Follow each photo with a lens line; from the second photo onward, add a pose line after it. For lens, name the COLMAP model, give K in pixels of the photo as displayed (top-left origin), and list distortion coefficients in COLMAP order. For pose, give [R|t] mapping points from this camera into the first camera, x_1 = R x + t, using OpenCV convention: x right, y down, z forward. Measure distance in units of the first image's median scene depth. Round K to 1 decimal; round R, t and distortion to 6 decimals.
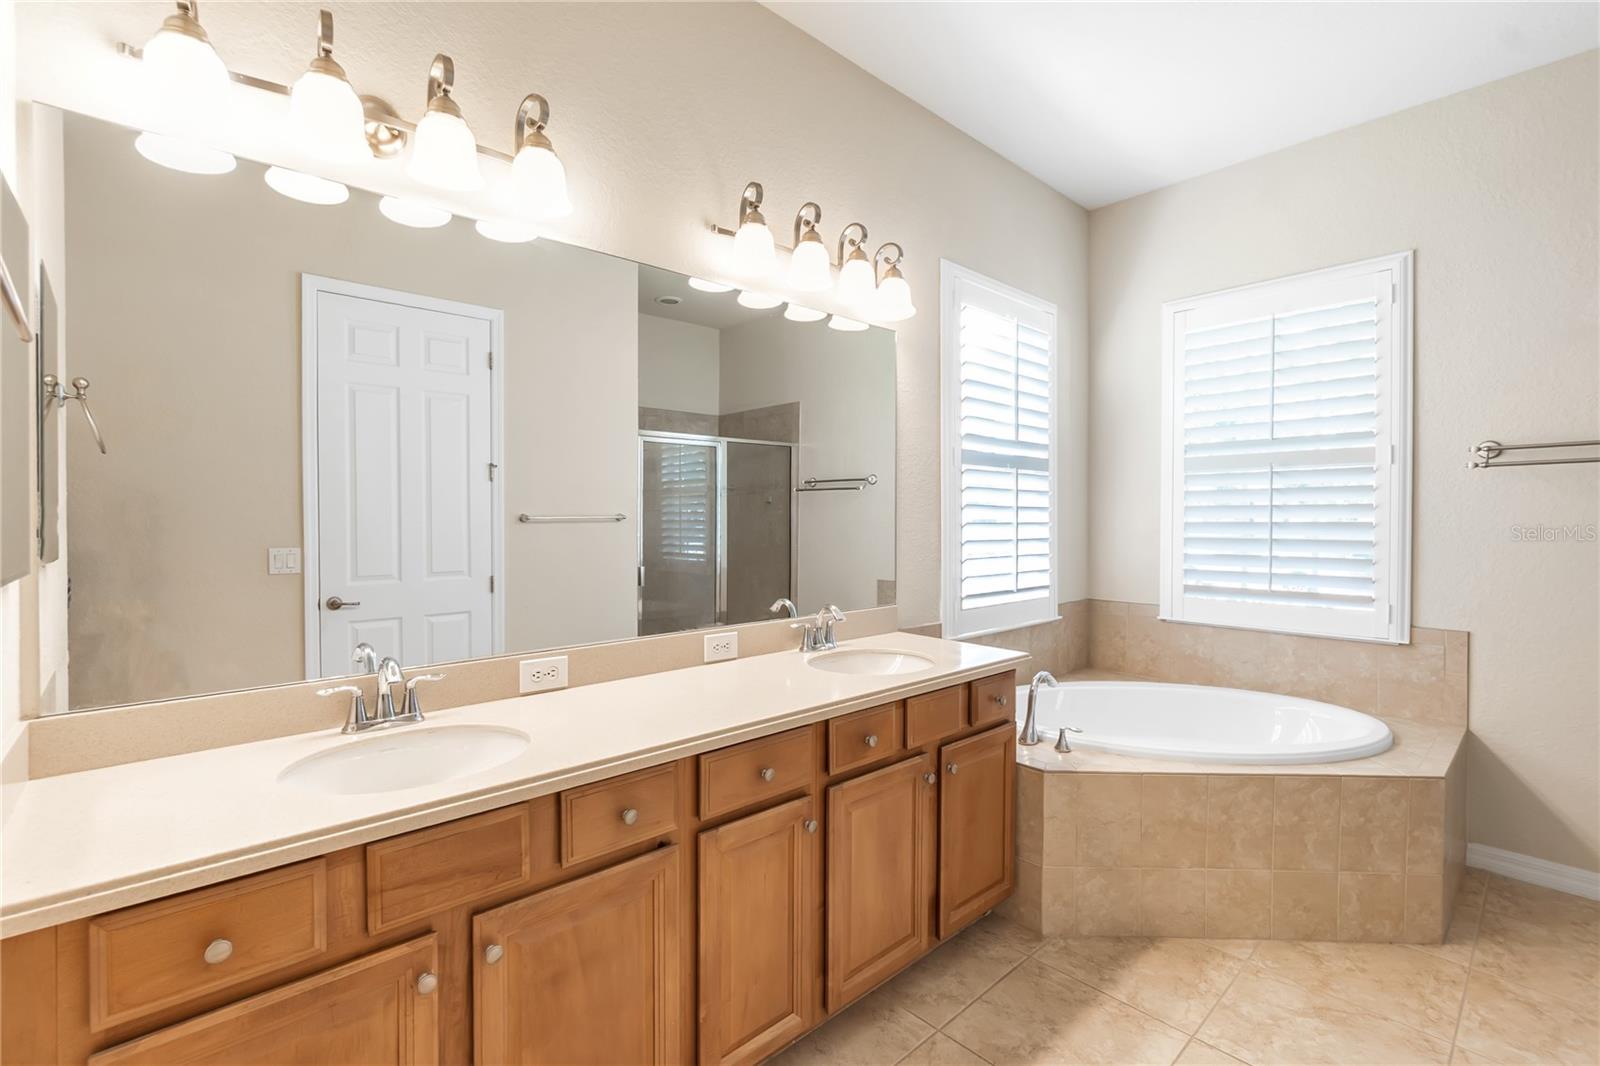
lens RADIAL K [[694.3, 0, 799.1], [0, 694.3, 530.5], [0, 0, 1]] dist [0.000861, 0.000068]
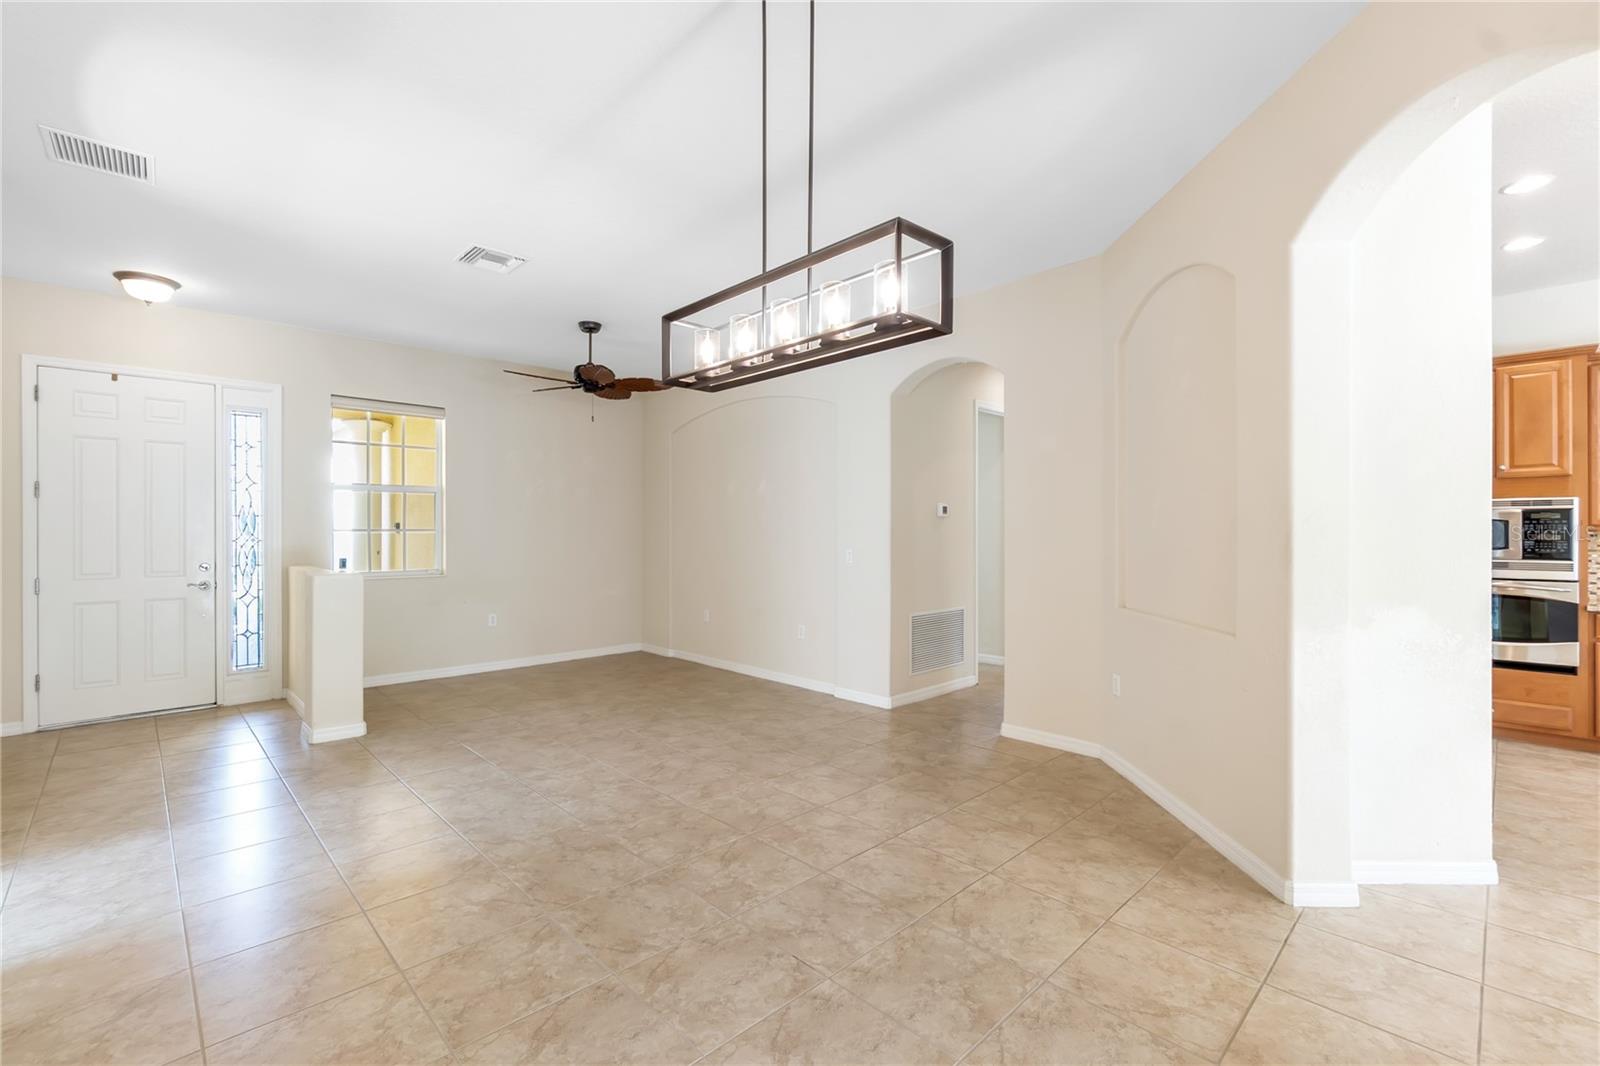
lens RADIAL K [[694.3, 0, 800.9], [0, 694.3, 532.9], [0, 0, 1]] dist [0.000861, 0.000068]
pose [[-0.999388, 0.001385, -0.034952, 1.323150], [0.001145, 0.999976, 0.006885, -0.017917], [0.034961, 0.006840, -0.999365, 2.004640]]
